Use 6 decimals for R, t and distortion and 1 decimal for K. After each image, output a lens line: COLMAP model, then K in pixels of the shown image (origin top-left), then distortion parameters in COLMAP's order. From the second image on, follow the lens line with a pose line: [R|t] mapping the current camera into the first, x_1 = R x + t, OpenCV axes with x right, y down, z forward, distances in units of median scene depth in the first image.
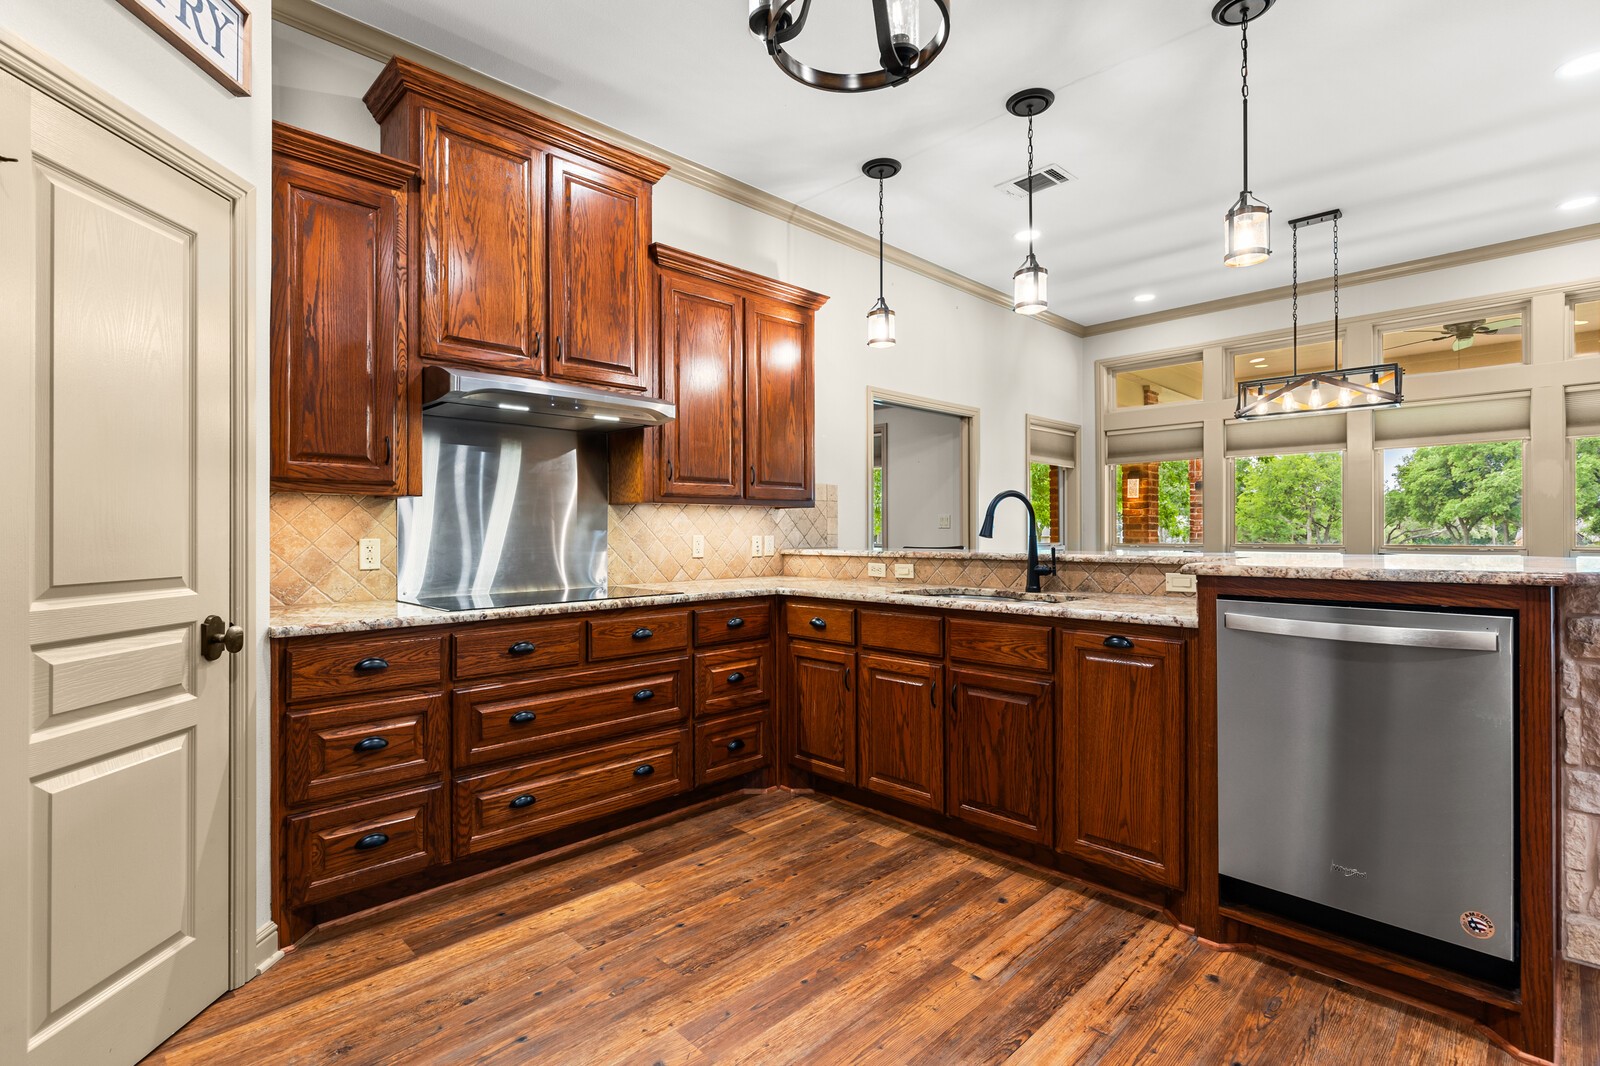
lens RADIAL K [[763.5, 0, 800.3], [0, 763.5, 519.0], [0, 0, 1]] dist [0.010765, -0.000667]
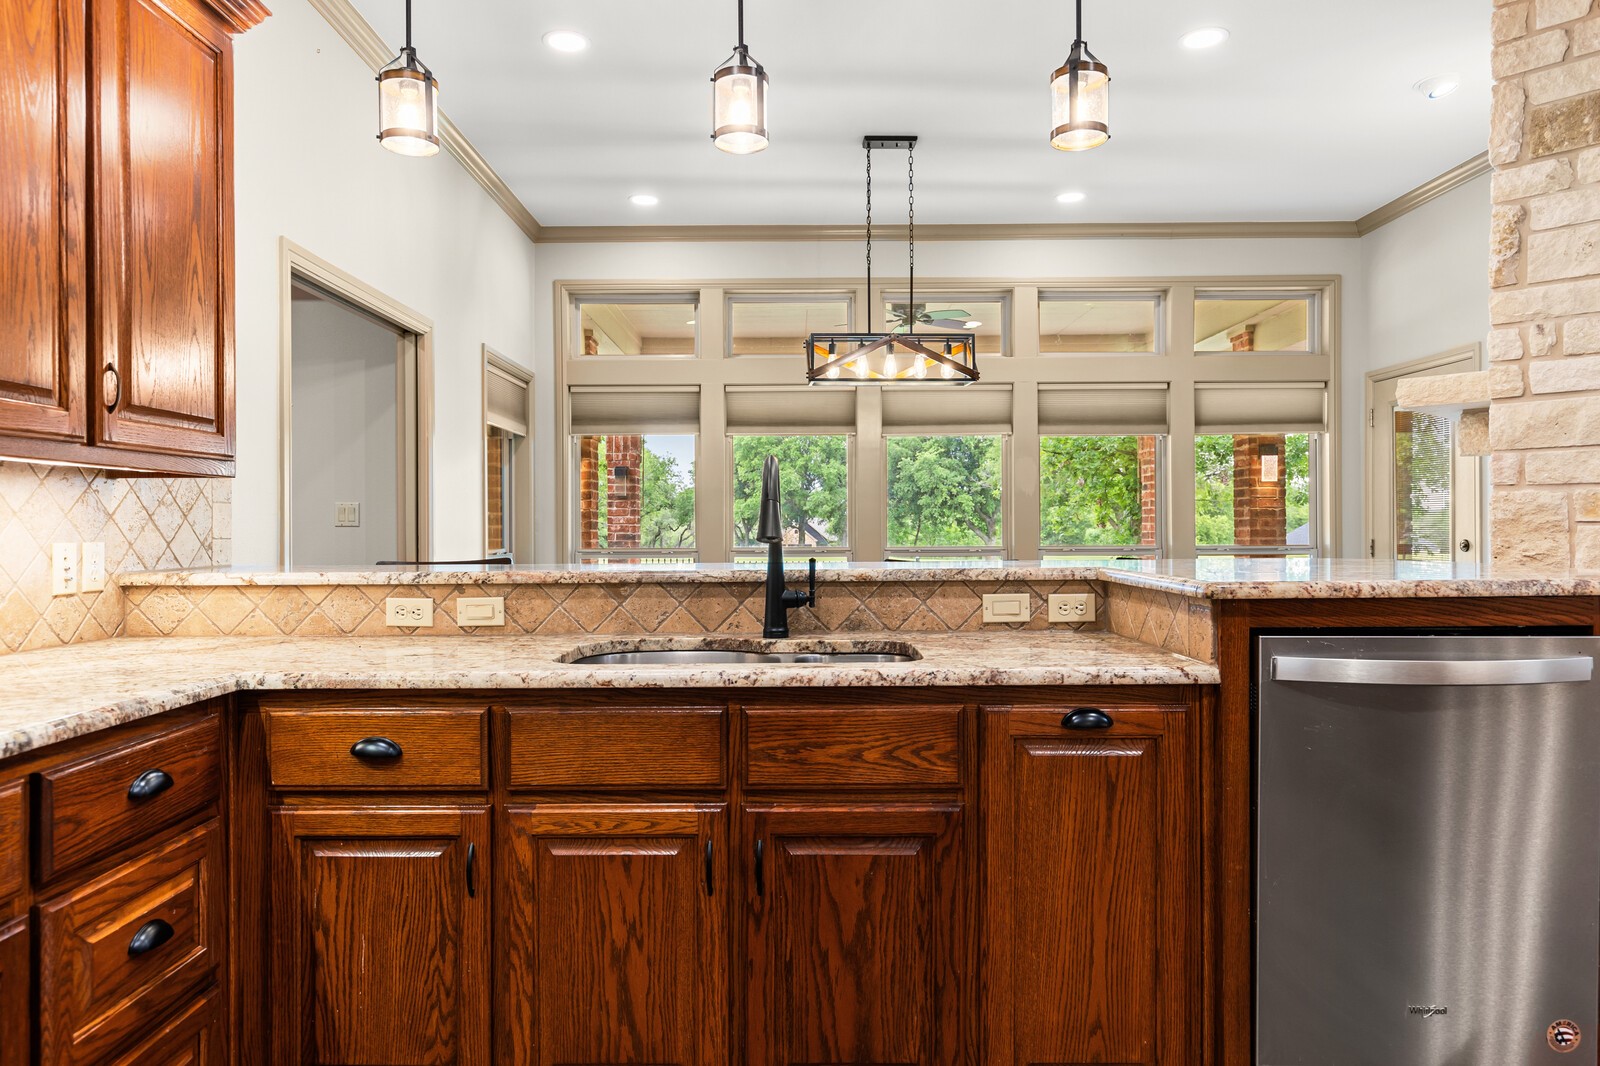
lens RADIAL K [[1015.7, 0, 798.7], [0, 1015.7, 523.8], [0, 0, 1]] dist [0.004701, 0.001199]
pose [[0.703081, 0.004161, 0.711098, -0.221254], [-0.009252, 0.999952, 0.003296, 0.008719], [-0.711050, -0.008896, 0.703085, 0.465865]]
